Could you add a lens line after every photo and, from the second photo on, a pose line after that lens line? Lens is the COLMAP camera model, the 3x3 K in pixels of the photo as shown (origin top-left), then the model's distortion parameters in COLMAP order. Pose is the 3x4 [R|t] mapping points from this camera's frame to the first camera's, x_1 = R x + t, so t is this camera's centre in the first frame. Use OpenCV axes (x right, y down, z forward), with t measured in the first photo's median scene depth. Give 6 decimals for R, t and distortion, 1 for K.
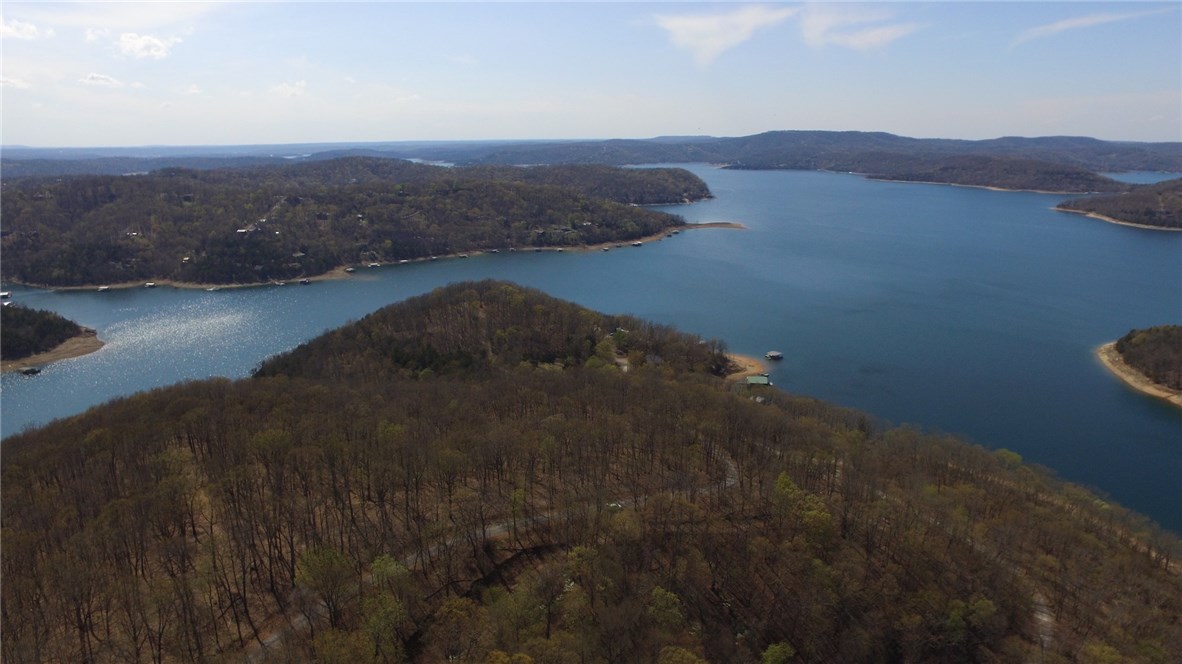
lens RADIAL K [[792.3, 0, 634.4], [0, 792.3, 331.6], [0, 0, 1]] dist [-0.119252, 0.090382]
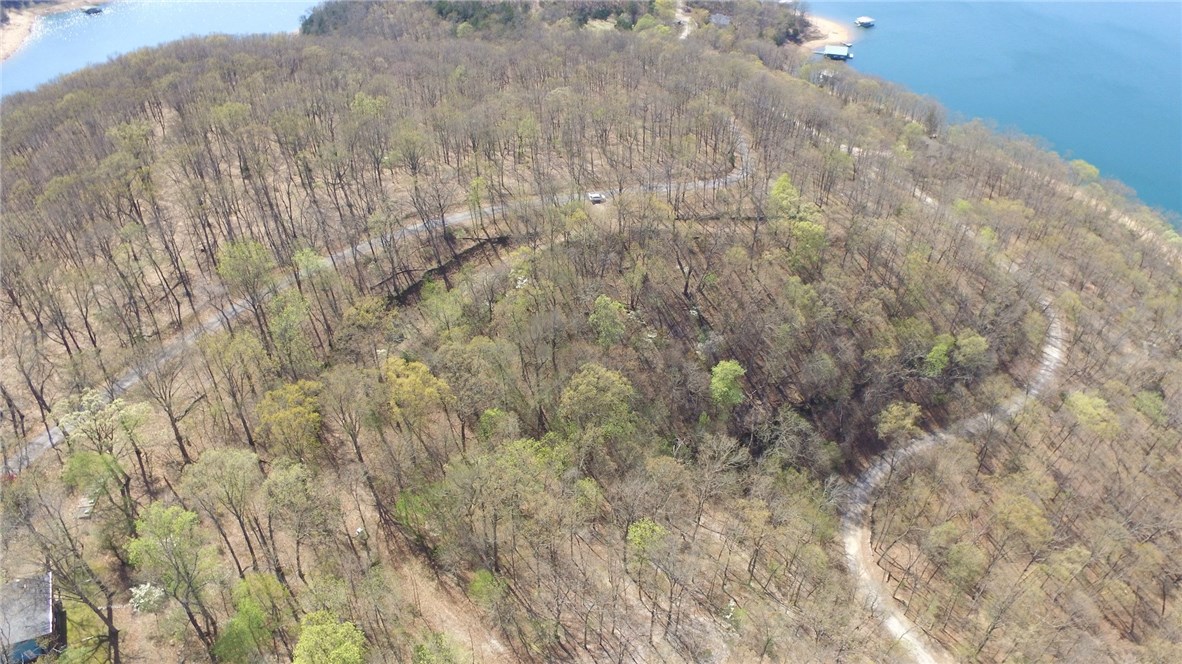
lens RADIAL K [[792.3, 0, 634.4], [0, 792.3, 331.6], [0, 0, 1]] dist [-0.119252, 0.090382]
pose [[0.989000, 0.093411, -0.114684, 0.056789], [-0.036716, 0.906122, 0.421419, -0.012200], [0.143283, -0.412573, 0.899585, 0.038120]]
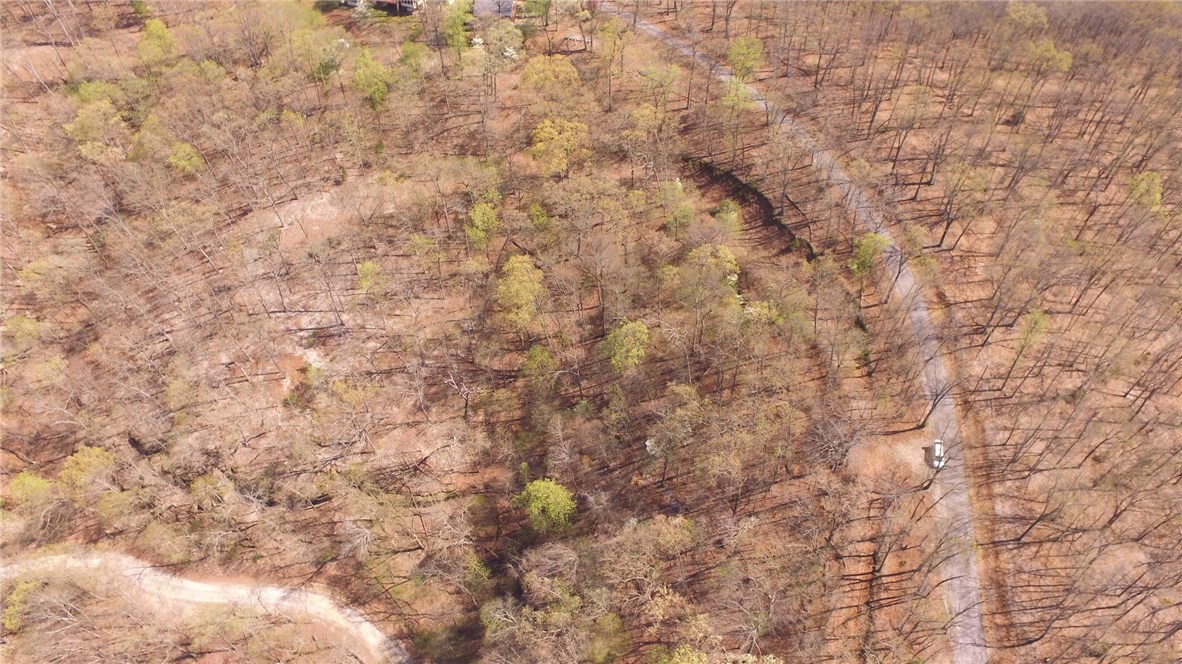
lens RADIAL K [[792.3, 0, 634.4], [0, 792.3, 331.6], [0, 0, 1]] dist [-0.119252, 0.090382]
pose [[-0.601450, 0.578519, -0.550975, 0.147367], [-0.210832, 0.550273, 0.807929, -0.095376], [0.770589, 0.602092, -0.208991, 0.359991]]
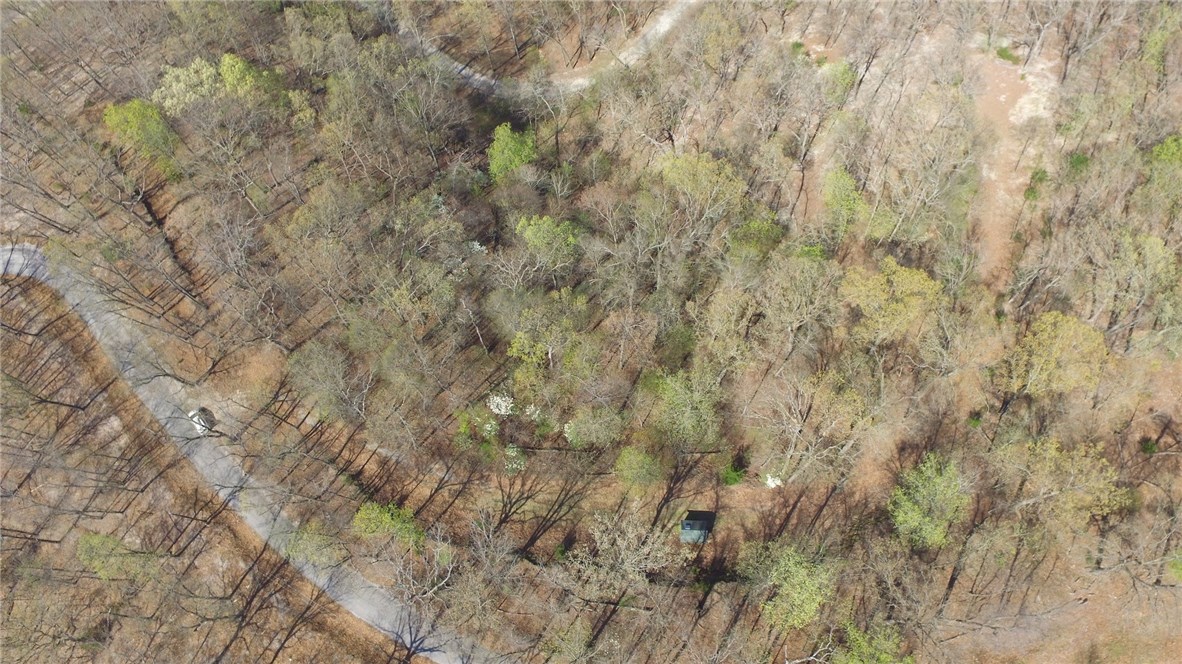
lens RADIAL K [[792.3, 0, 634.4], [0, 792.3, 331.6], [0, 0, 1]] dist [-0.119252, 0.090382]
pose [[-0.285661, -0.902844, 0.321356, -0.082596], [0.236497, 0.258544, 0.936603, -0.069586], [-0.928691, 0.343551, 0.139664, 0.267195]]
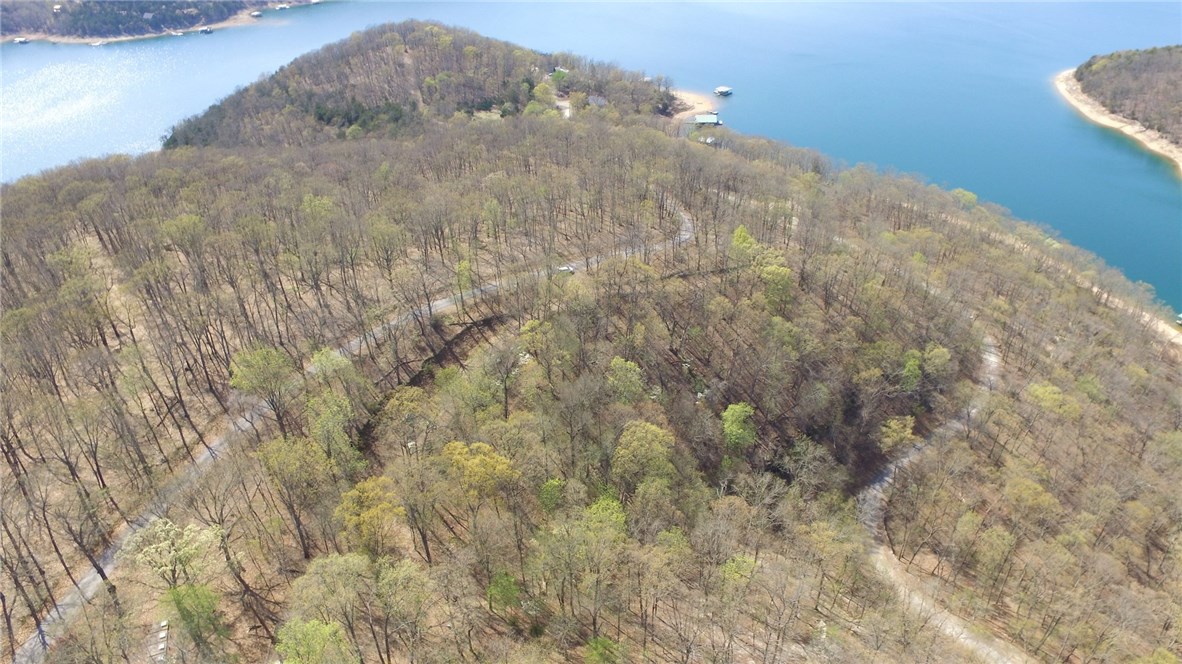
lens RADIAL K [[792.3, 0, 634.4], [0, 792.3, 331.6], [0, 0, 1]] dist [-0.119252, 0.090382]
pose [[0.996709, -0.056675, 0.057955, -0.000793], [0.034906, 0.945356, 0.324167, -0.006081], [-0.073160, -0.321077, 0.944223, 0.025828]]
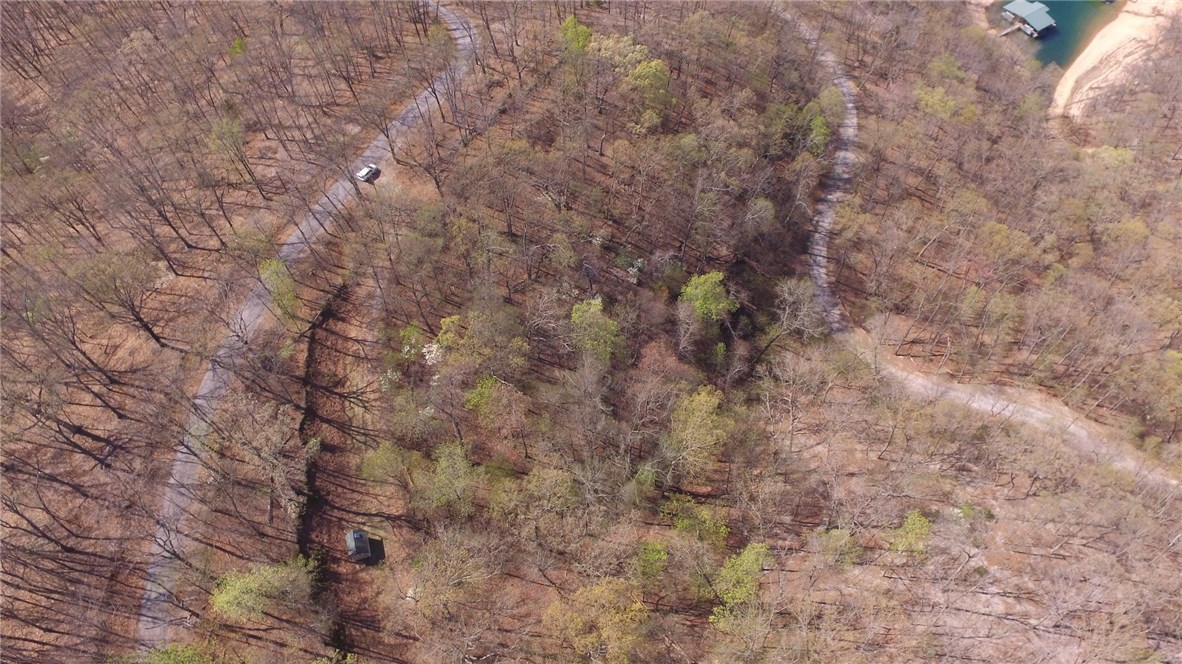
lens RADIAL K [[792.3, 0, 634.4], [0, 792.3, 331.6], [0, 0, 1]] dist [-0.119252, 0.090382]
pose [[0.793702, -0.515608, 0.322779, -0.050309], [0.151035, 0.681038, 0.716503, -0.044463], [-0.589259, -0.519939, 0.618416, 0.165686]]
